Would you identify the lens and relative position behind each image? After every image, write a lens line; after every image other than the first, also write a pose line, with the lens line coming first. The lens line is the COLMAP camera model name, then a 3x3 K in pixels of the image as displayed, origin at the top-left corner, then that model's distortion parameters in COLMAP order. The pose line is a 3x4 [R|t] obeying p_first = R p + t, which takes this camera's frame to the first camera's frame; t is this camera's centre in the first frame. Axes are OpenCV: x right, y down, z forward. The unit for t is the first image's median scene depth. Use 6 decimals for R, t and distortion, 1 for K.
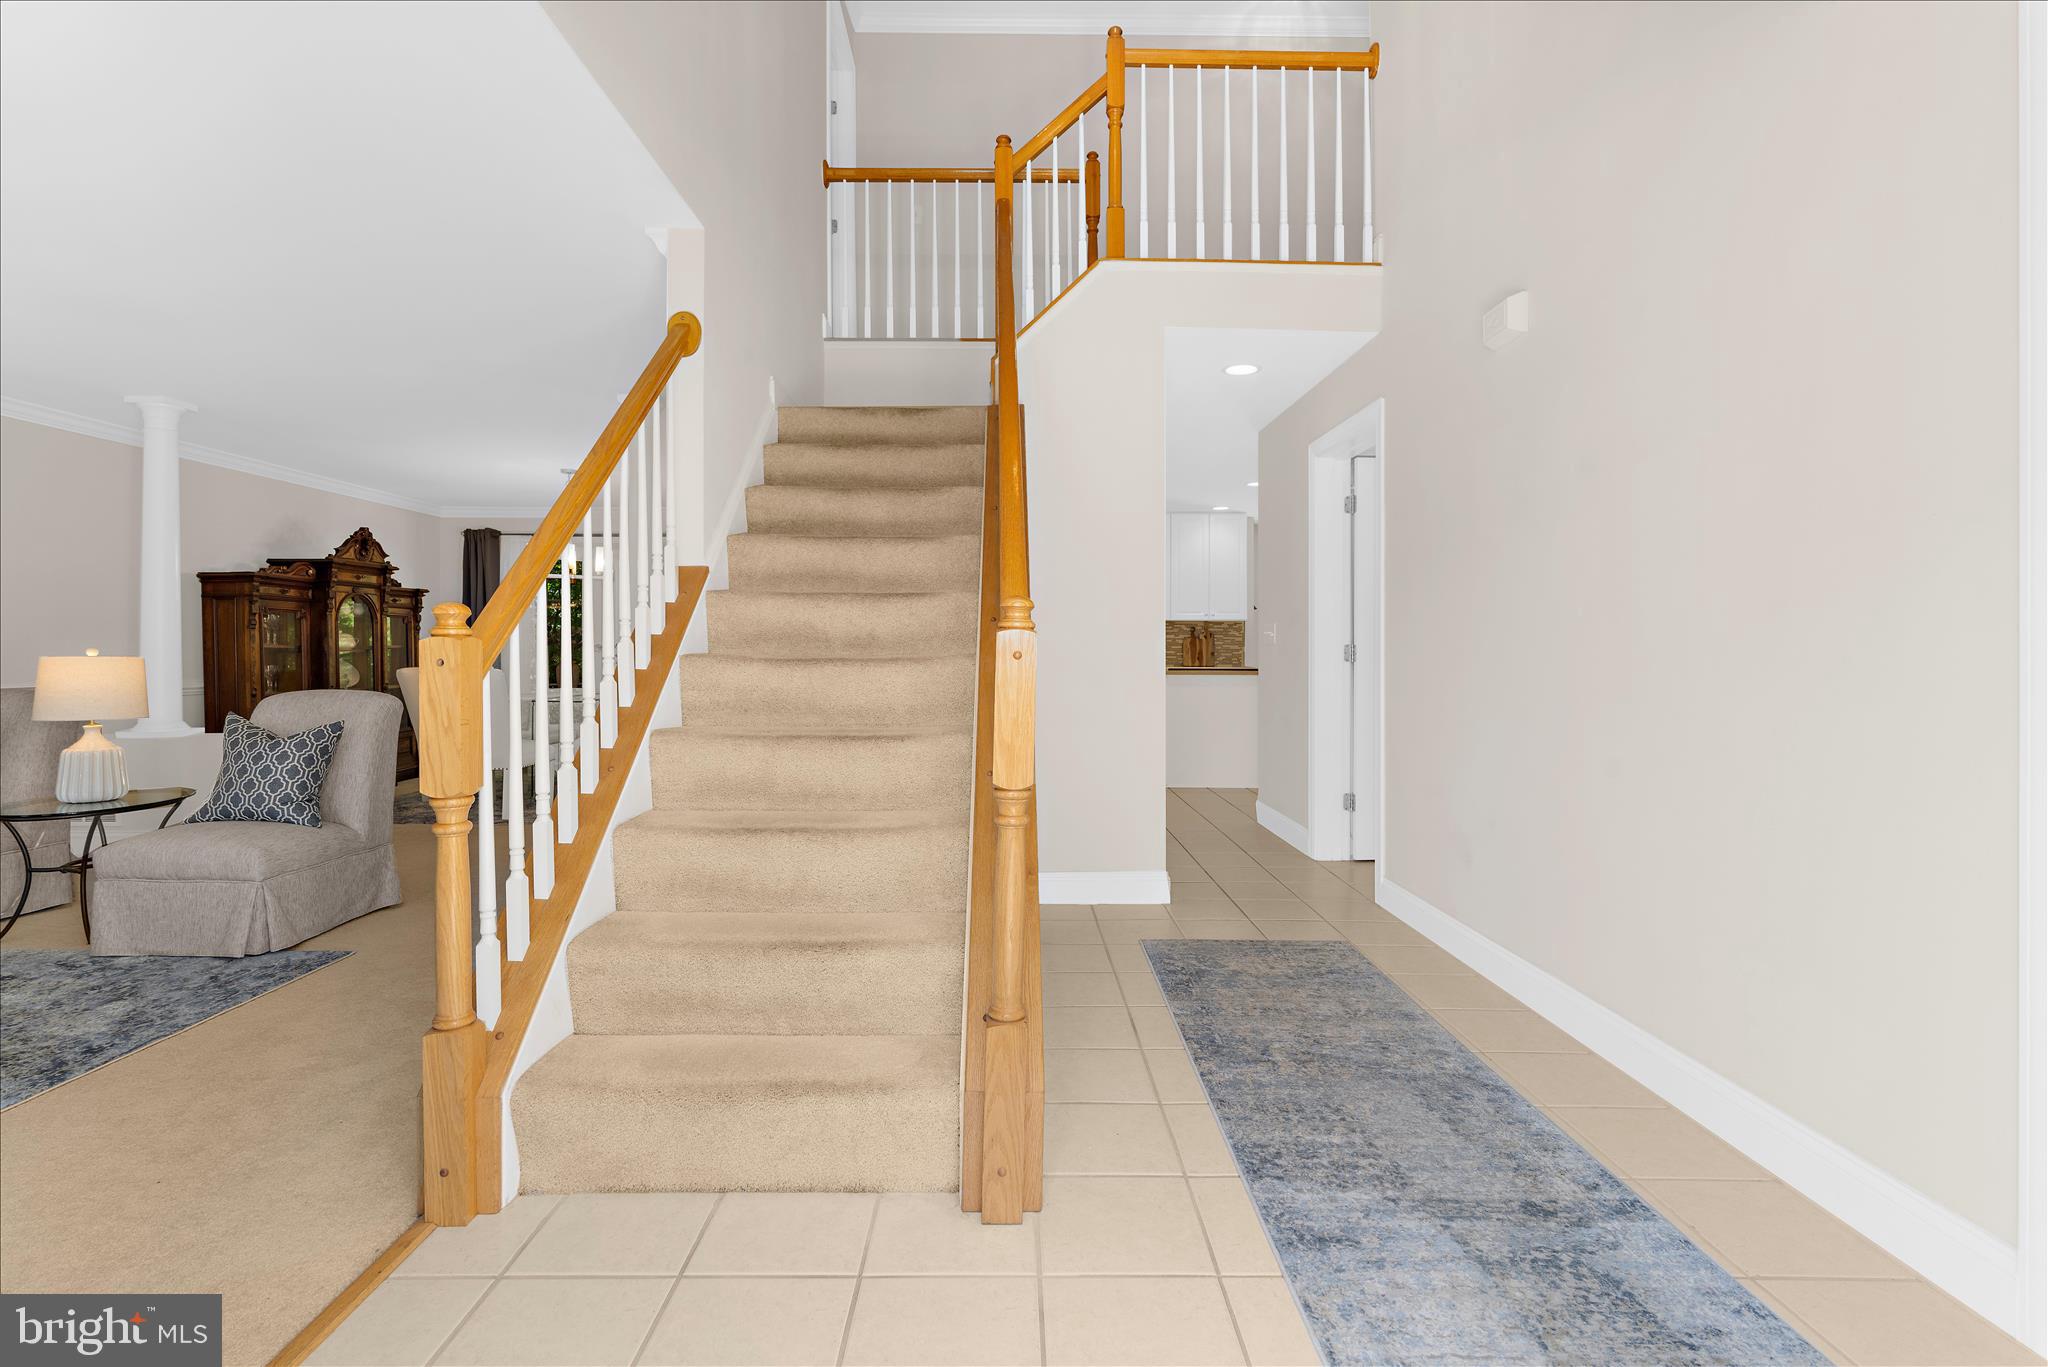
lens RADIAL K [[949.9, 0, 1007.9], [0, 949.9, 655.4], [0, 0, 1]] dist [-0.002277, -0.000105]
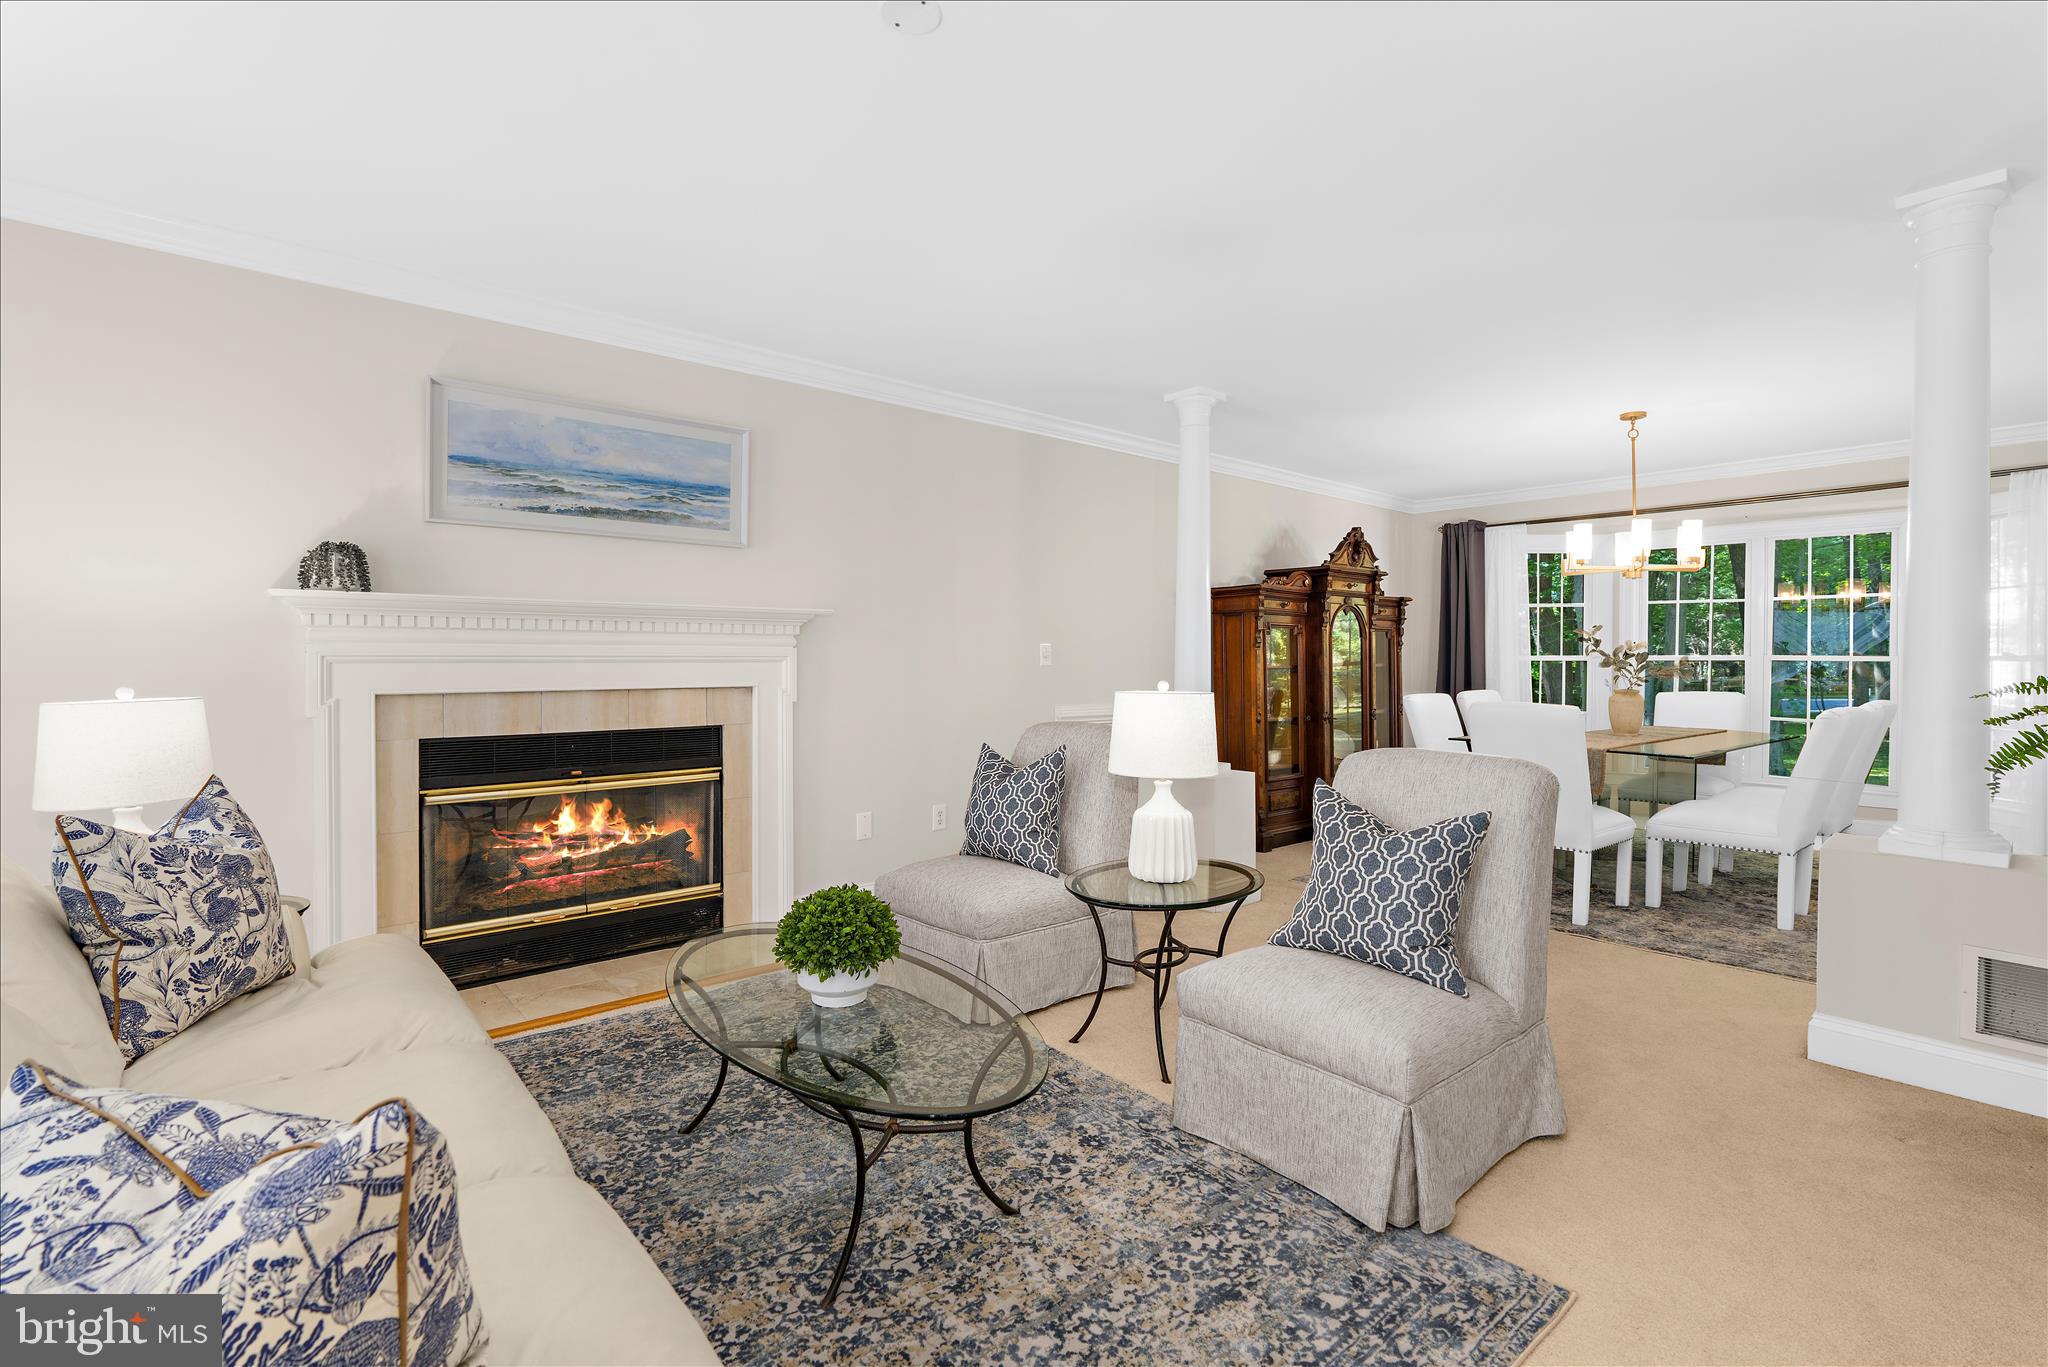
lens RADIAL K [[949.9, 0, 1020.8], [0, 949.9, 671.4], [0, 0, 1]] dist [-0.002277, -0.000105]
pose [[0.664105, 0.014727, -0.747494, -0.261425], [-0.008798, 0.999891, 0.011883, -0.013340], [0.747587, -0.001315, 0.664162, 0.224407]]
